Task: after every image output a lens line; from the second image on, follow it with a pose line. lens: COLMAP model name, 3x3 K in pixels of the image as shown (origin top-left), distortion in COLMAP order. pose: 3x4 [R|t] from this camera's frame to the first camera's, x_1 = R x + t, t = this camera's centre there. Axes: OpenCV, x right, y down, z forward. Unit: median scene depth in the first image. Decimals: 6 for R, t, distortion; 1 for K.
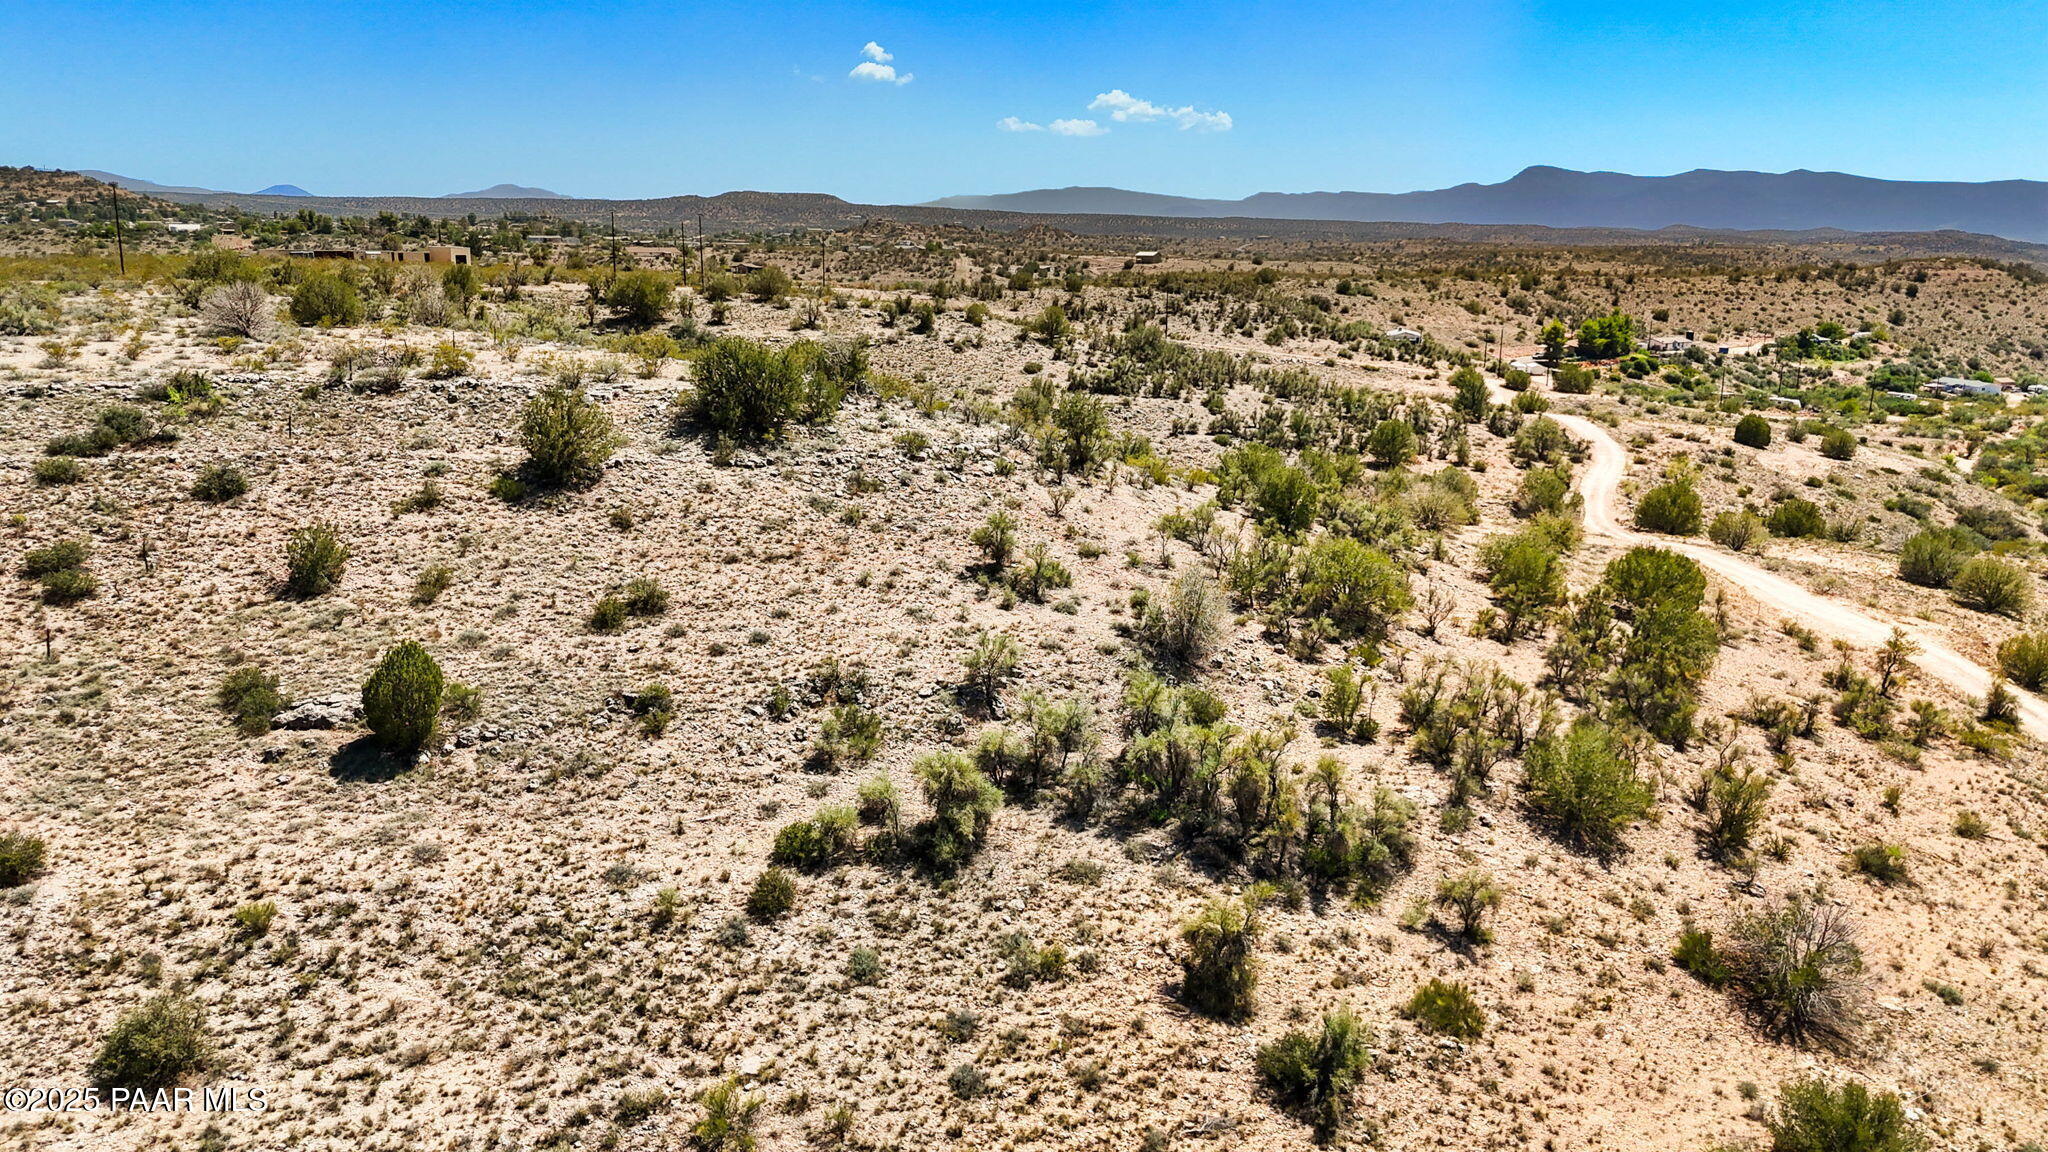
lens RADIAL K [[1513.3, 0, 1009.1], [0, 1513.3, 590.5], [0, 0, 1]] dist [0.062704, -0.057270]
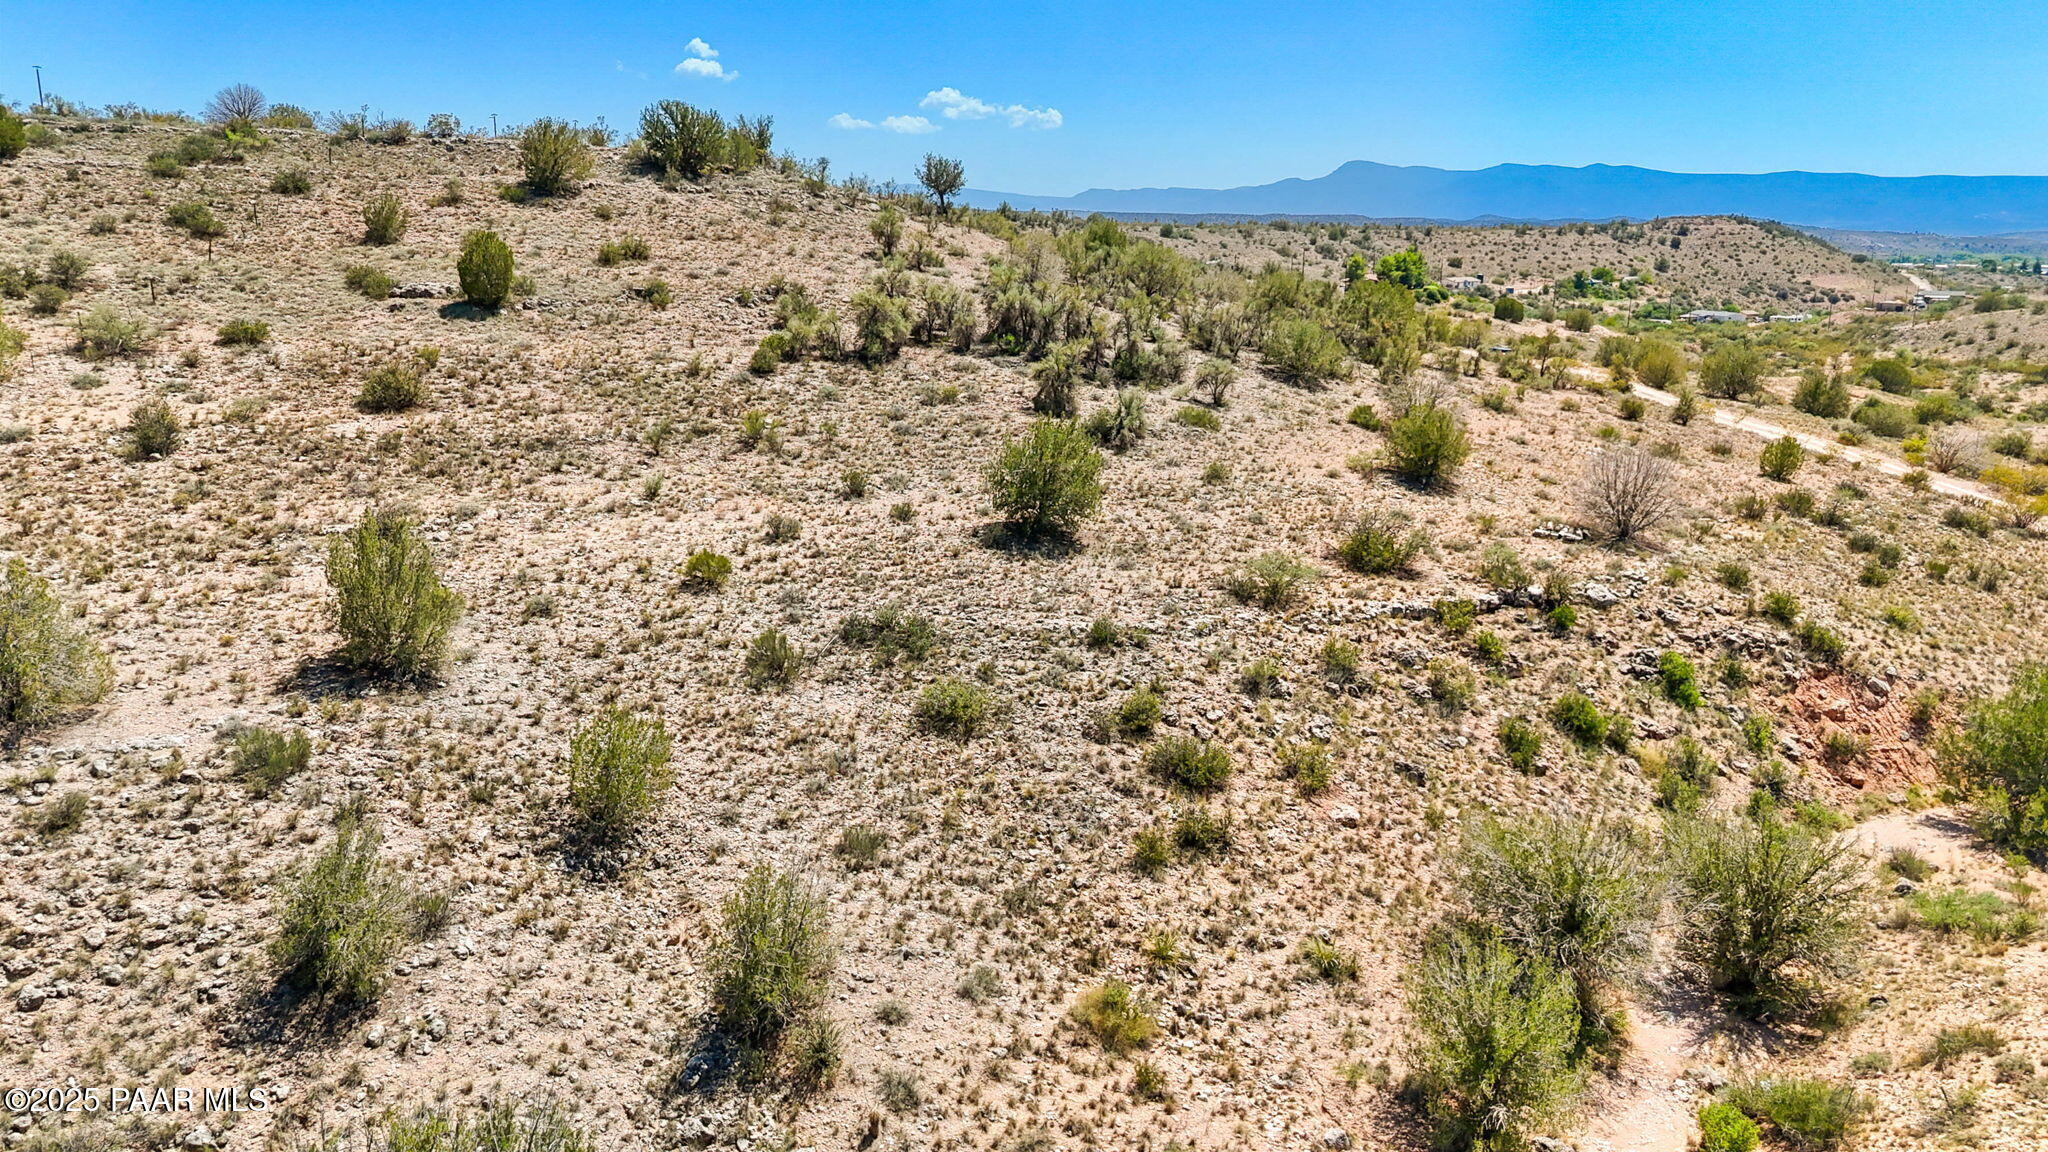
lens RADIAL K [[1513.3, 0, 1025.2], [0, 1513.3, 607.1], [0, 0, 1]] dist [0.062704, -0.057270]
pose [[0.993278, -0.041541, 0.108046, -0.055976], [0.040556, 0.999113, 0.011296, 0.350653], [-0.108420, -0.006838, 0.994082, -0.432896]]
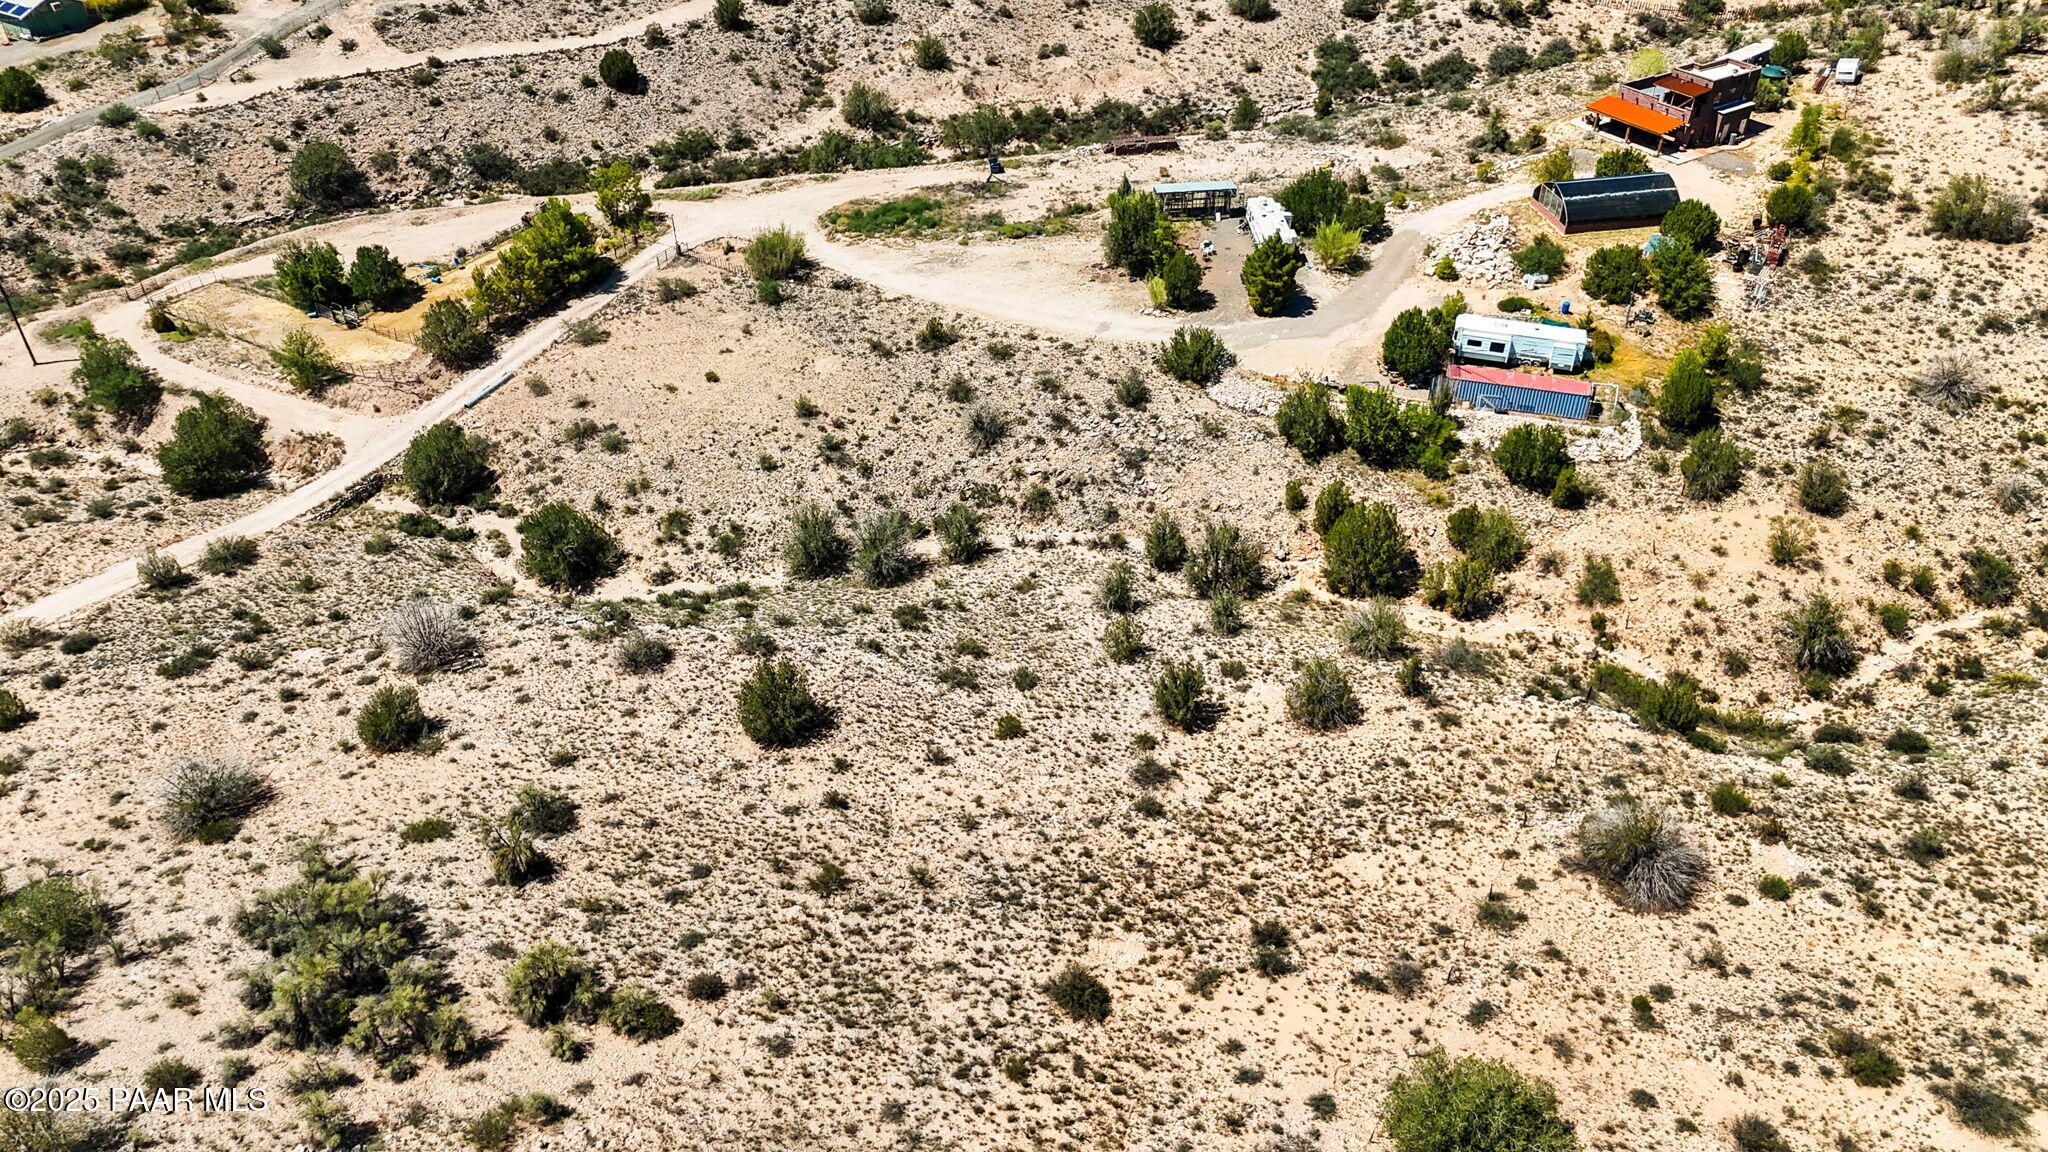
lens RADIAL K [[1513.3, 0, 1035.5], [0, 1513.3, 559.6], [0, 0, 1]] dist [0.062704, -0.057270]
pose [[-0.866668, -0.305515, 0.394395, -0.697929], [0.101779, 0.665647, 0.739294, -0.883085], [-0.488393, 0.680863, -0.545800, 1.088769]]
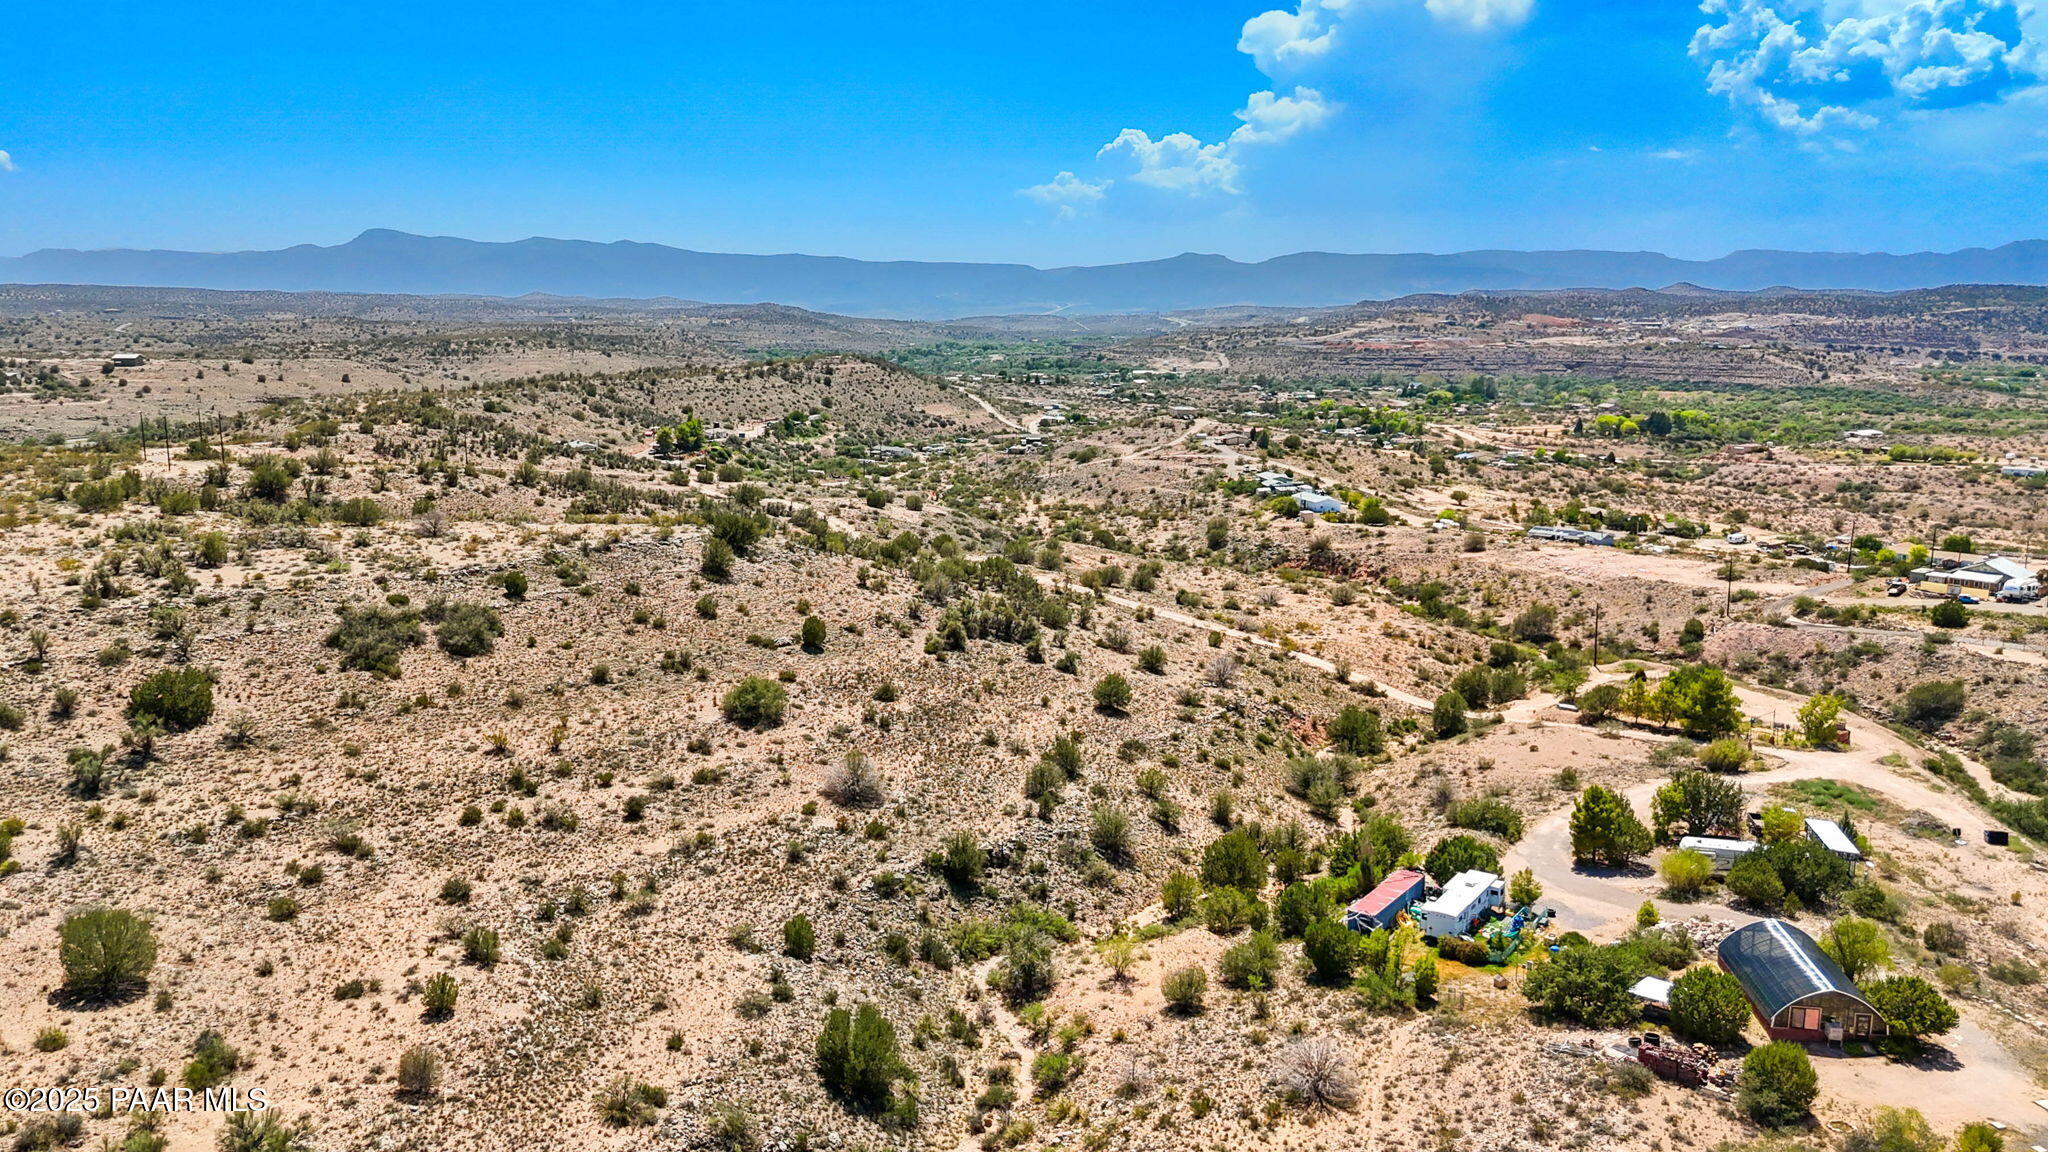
lens RADIAL K [[1513.3, 0, 1035.6], [0, 1513.3, 584.7], [0, 0, 1]] dist [0.062704, -0.057270]
pose [[0.751304, -0.132187, 0.646583, -2.037367], [0.159717, 0.987030, 0.016203, -0.014608], [-0.640338, 0.091096, 0.762672, -1.800536]]
